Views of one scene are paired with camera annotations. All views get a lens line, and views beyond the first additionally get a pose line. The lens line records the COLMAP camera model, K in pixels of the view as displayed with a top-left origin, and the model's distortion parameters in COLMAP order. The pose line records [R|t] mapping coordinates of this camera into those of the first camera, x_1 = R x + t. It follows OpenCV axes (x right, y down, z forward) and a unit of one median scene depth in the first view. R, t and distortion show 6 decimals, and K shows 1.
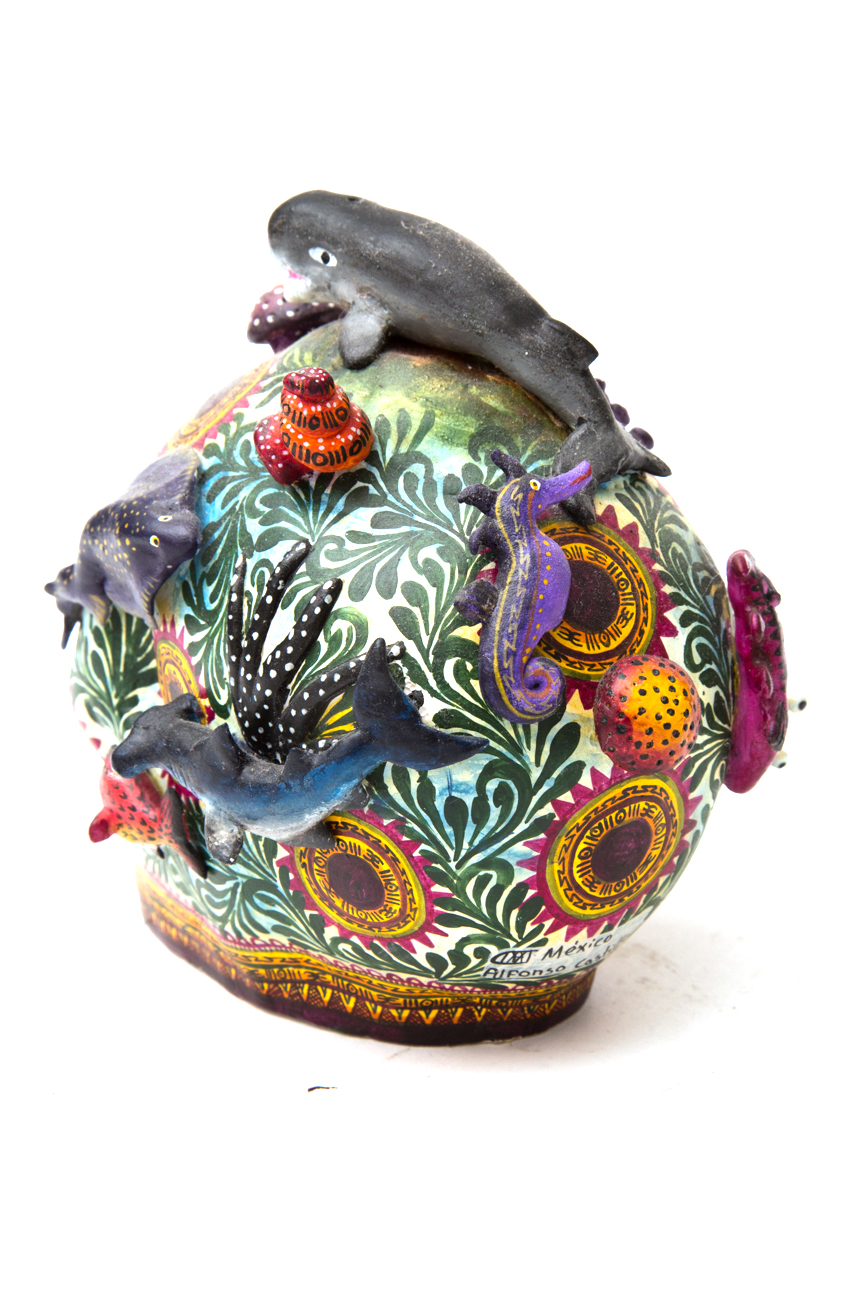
lens RADIAL K [[2754.0, 0, 433.5], [0, 2754.0, 650.0], [0, 0, 1]] dist [0.026794, 0.037251]
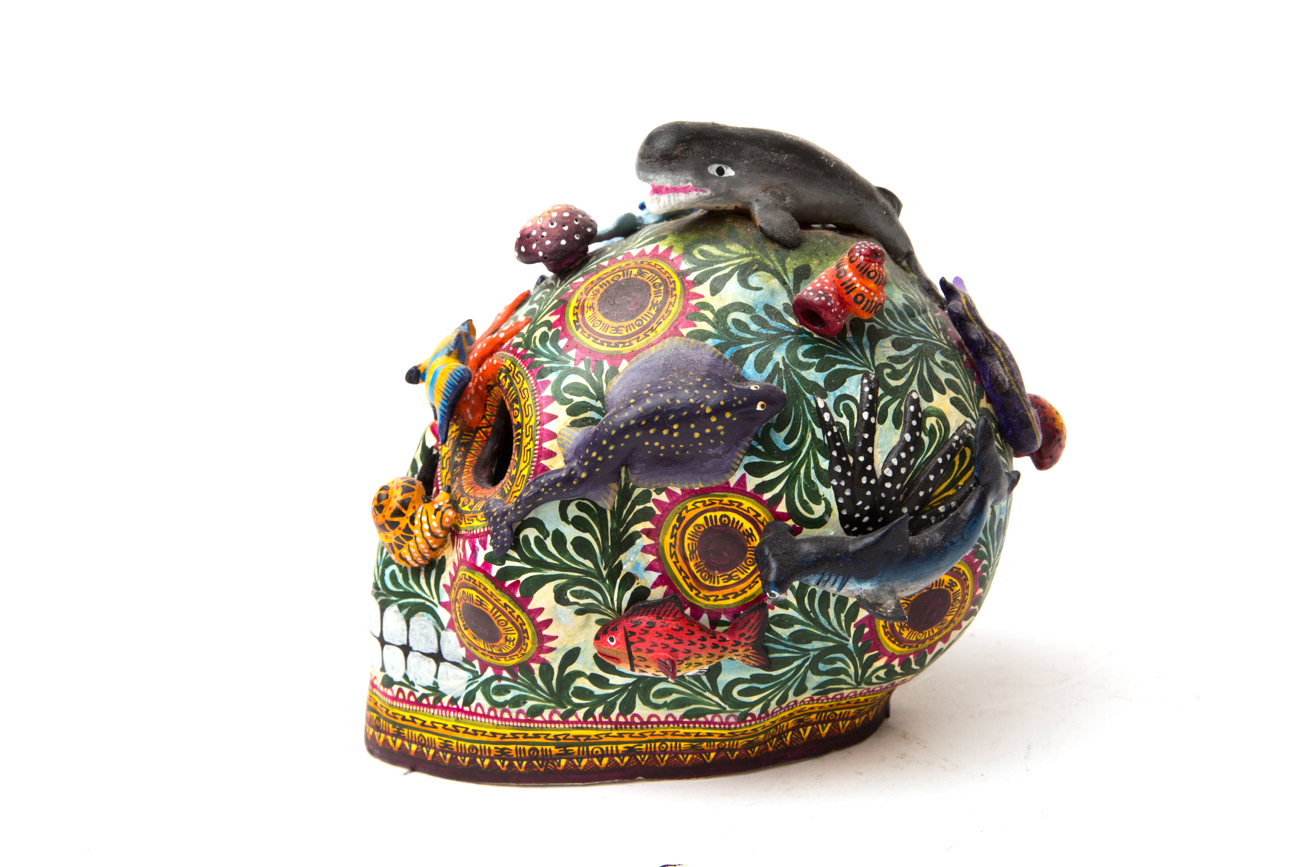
lens RADIAL K [[2489.8, 0, 650.0], [0, 2489.8, 433.5], [0, 0, 1]] dist [-0.023019, -0.016561]
pose [[0.439042, -0.217155, 0.871829, -1.118155], [0.243954, 0.962711, 0.116939, -0.173045], [-0.864713, 0.161345, 0.475646, 0.514165]]
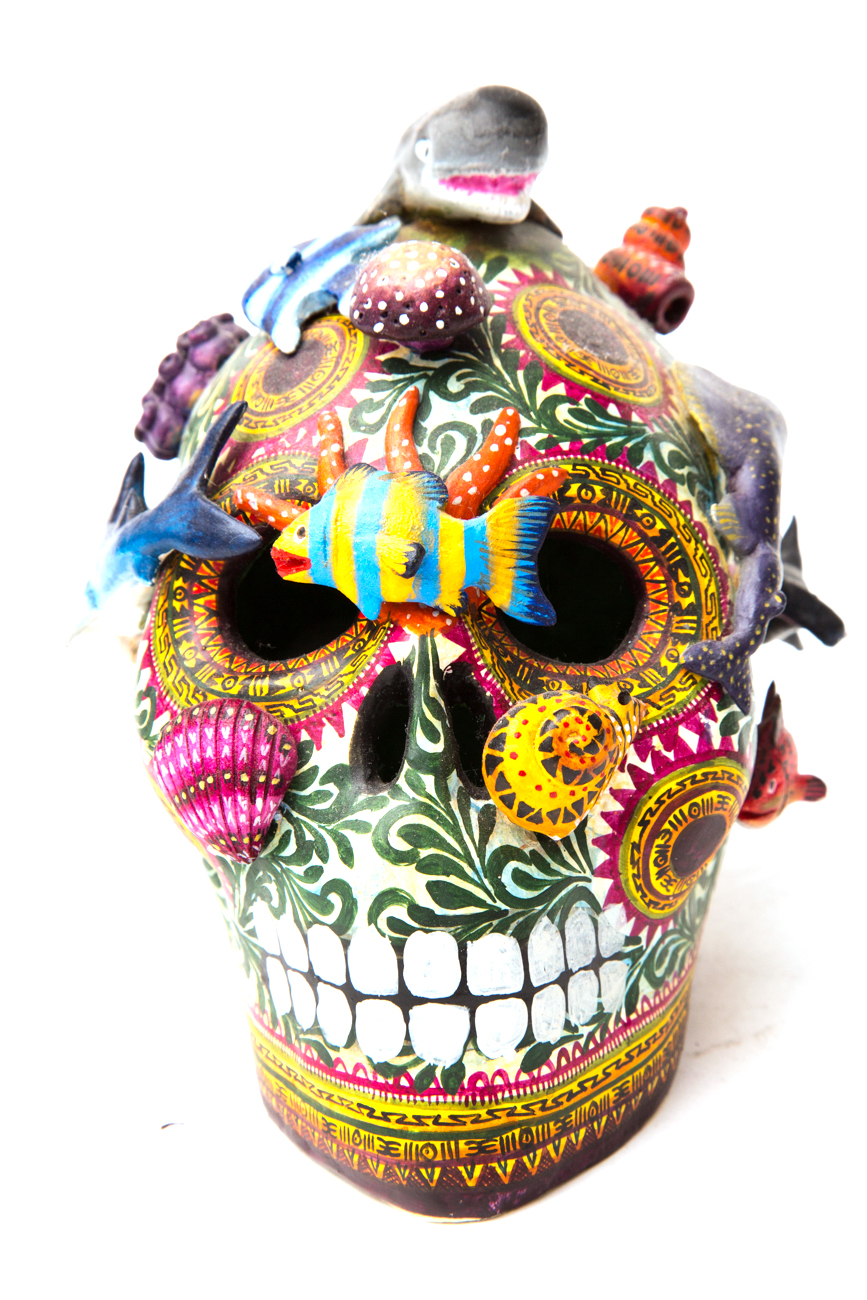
lens RADIAL K [[3823.3, 0, 433.5], [0, 3823.3, 650.0], [0, 0, 1]] dist [0.135389, 0.497374]
pose [[-0.916819, -0.040257, 0.397268, -0.544229], [0.149596, 0.887816, 0.435205, -0.550009], [-0.370221, 0.458434, -0.807944, 2.112409]]
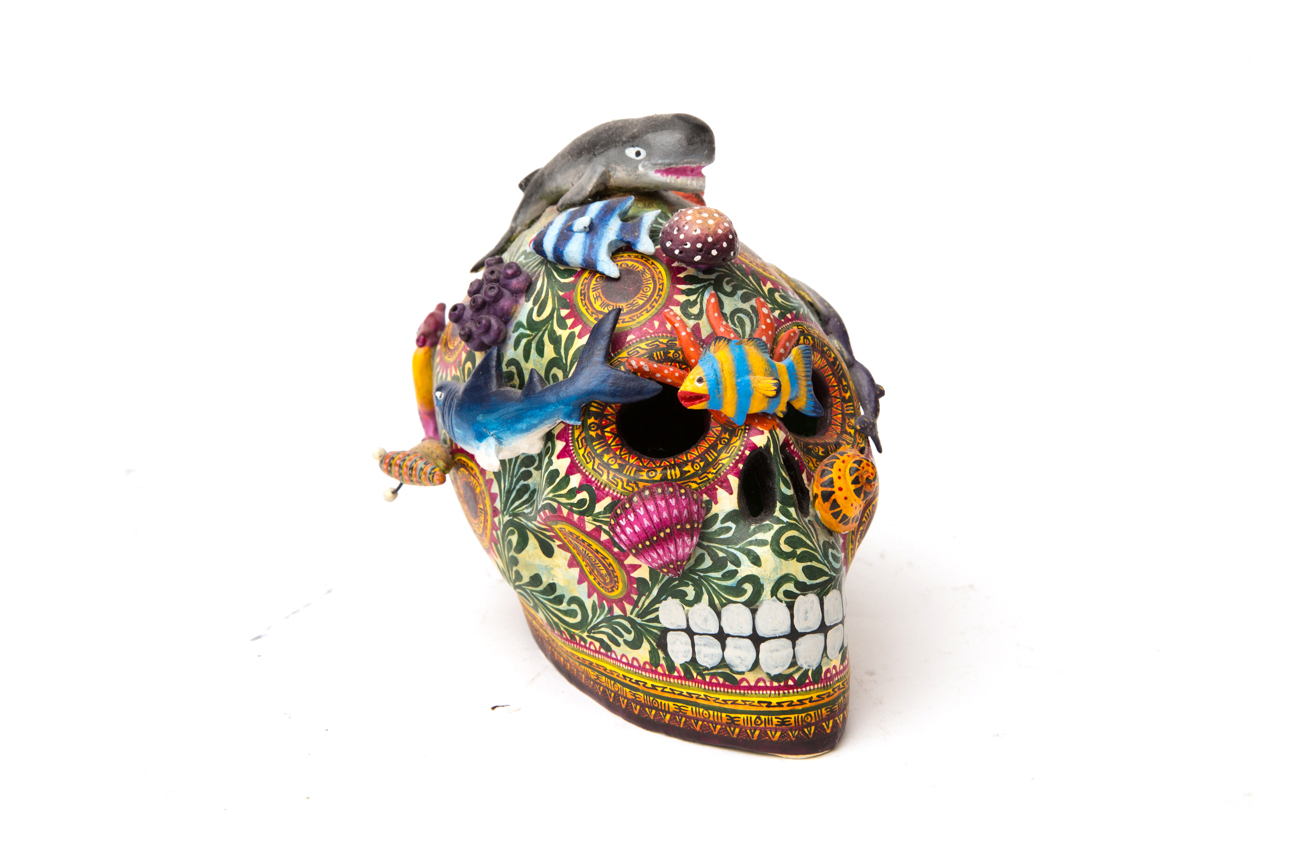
lens RADIAL K [[2820.6, 0, 650.0], [0, 2820.6, 433.5], [0, 0, 1]] dist [-0.024049, -0.021903]
pose [[-0.947152, 0.087071, -0.308742, 0.444804], [-0.072158, 0.879962, 0.469532, -0.749444], [0.312564, 0.466997, -0.827175, 2.399075]]
